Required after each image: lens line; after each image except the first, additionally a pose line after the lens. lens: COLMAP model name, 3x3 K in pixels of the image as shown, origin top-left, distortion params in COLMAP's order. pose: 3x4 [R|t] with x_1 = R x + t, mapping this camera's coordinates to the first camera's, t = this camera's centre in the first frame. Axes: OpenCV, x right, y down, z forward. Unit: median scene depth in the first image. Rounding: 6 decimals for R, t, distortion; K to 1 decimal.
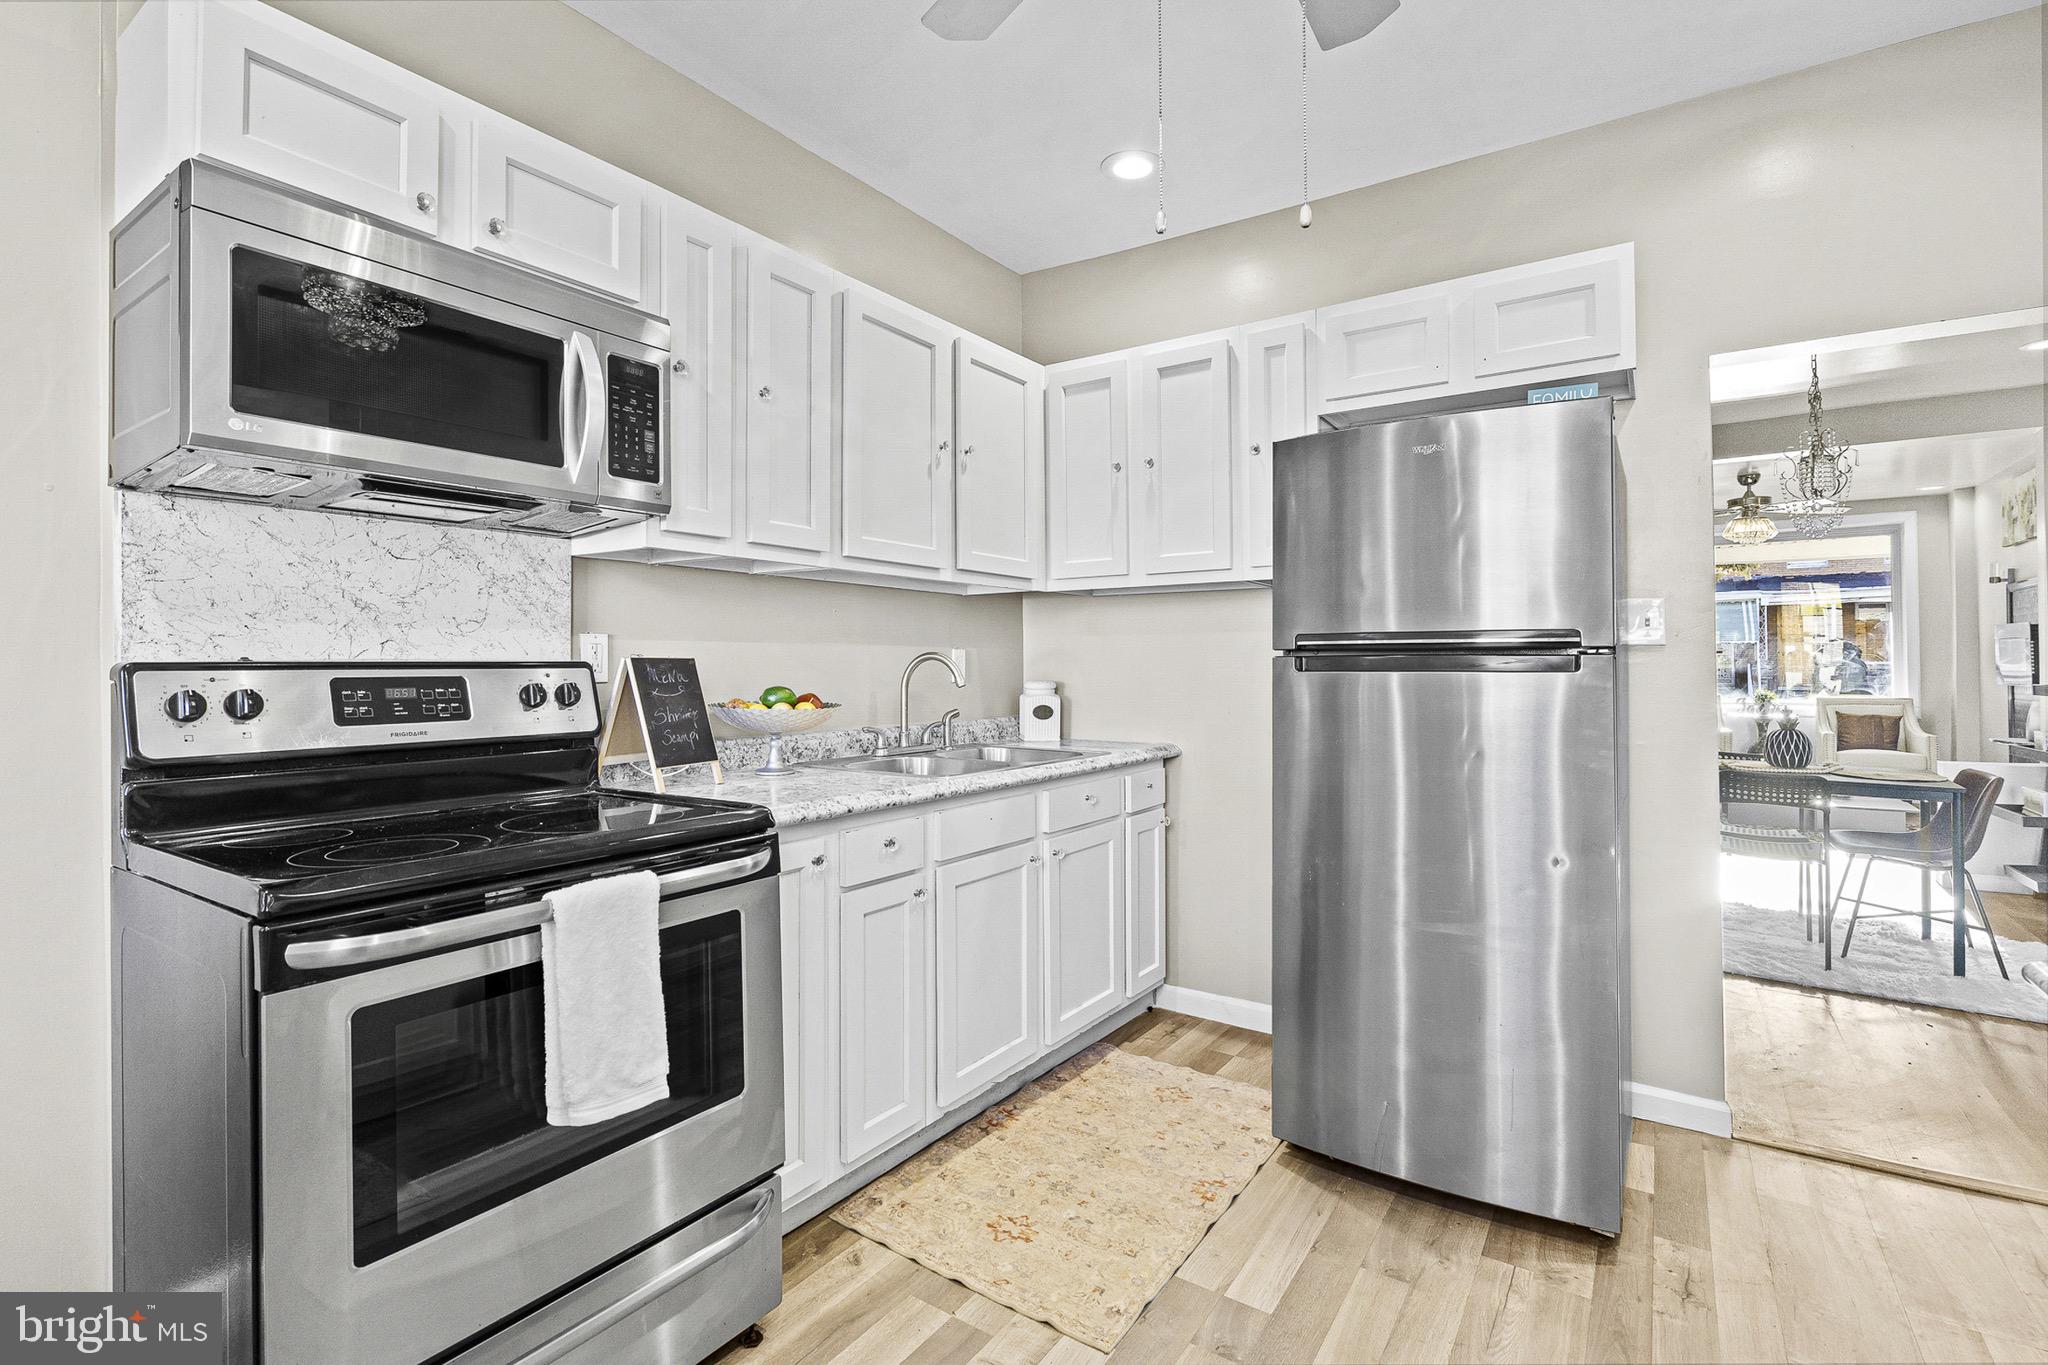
lens RADIAL K [[949.4, 0, 1027.5], [0, 949.4, 656.6], [0, 0, 1]] dist [-0.002342, -0.000212]
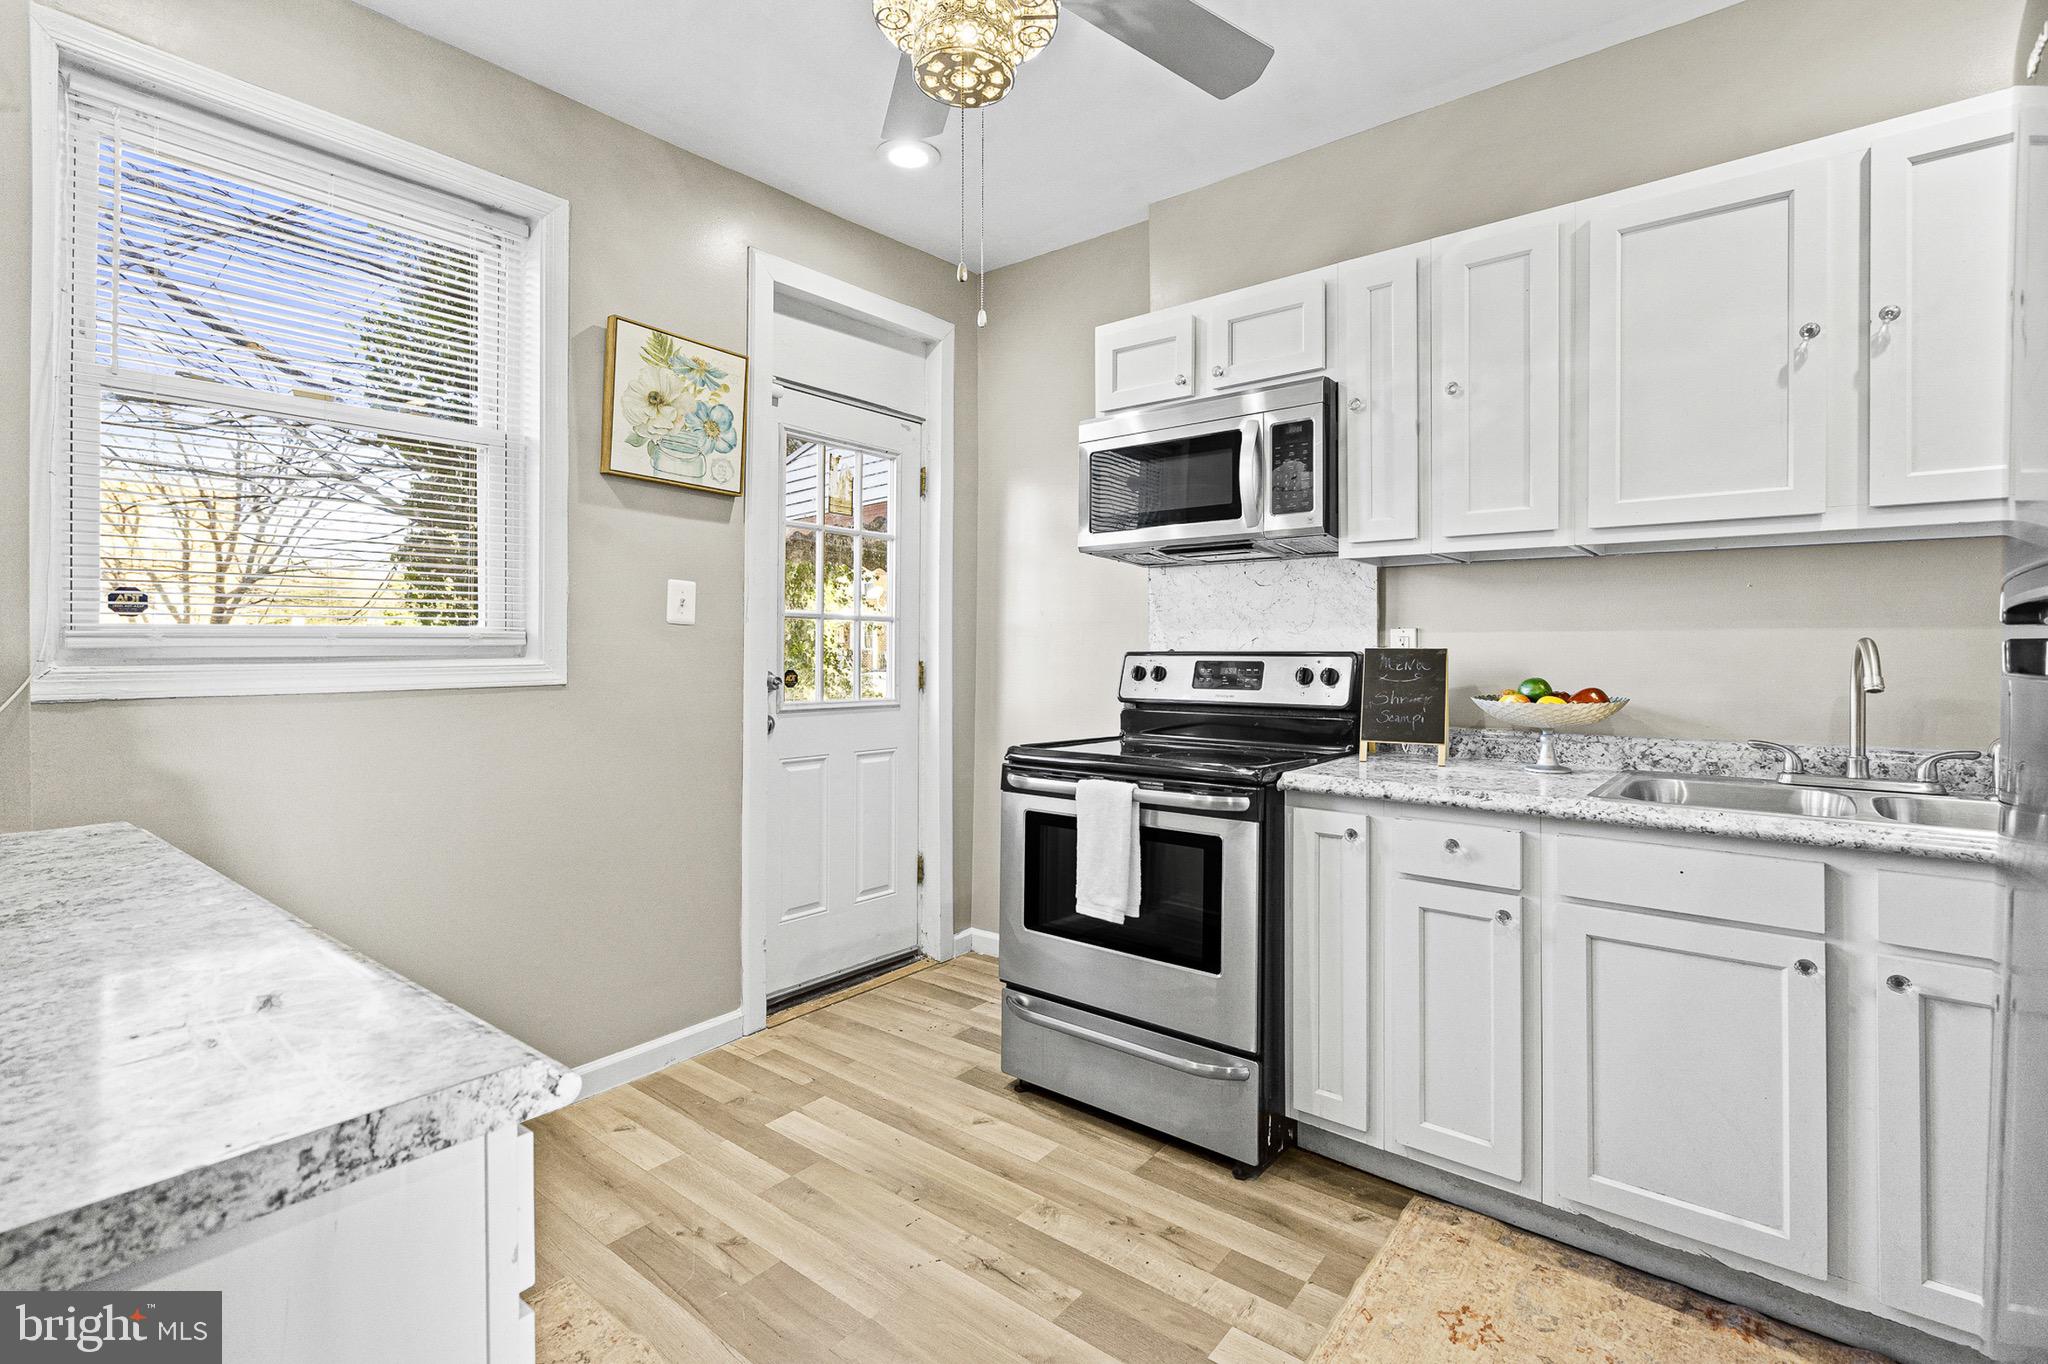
lens RADIAL K [[949.4, 0, 1027.5], [0, 949.4, 656.1], [0, 0, 1]] dist [-0.002342, -0.000212]
pose [[-0.082320, 0.004843, -0.996594, 0.872064], [0.003540, 0.999983, 0.004567, 0.004127], [0.996600, -0.003152, -0.082336, 0.699269]]
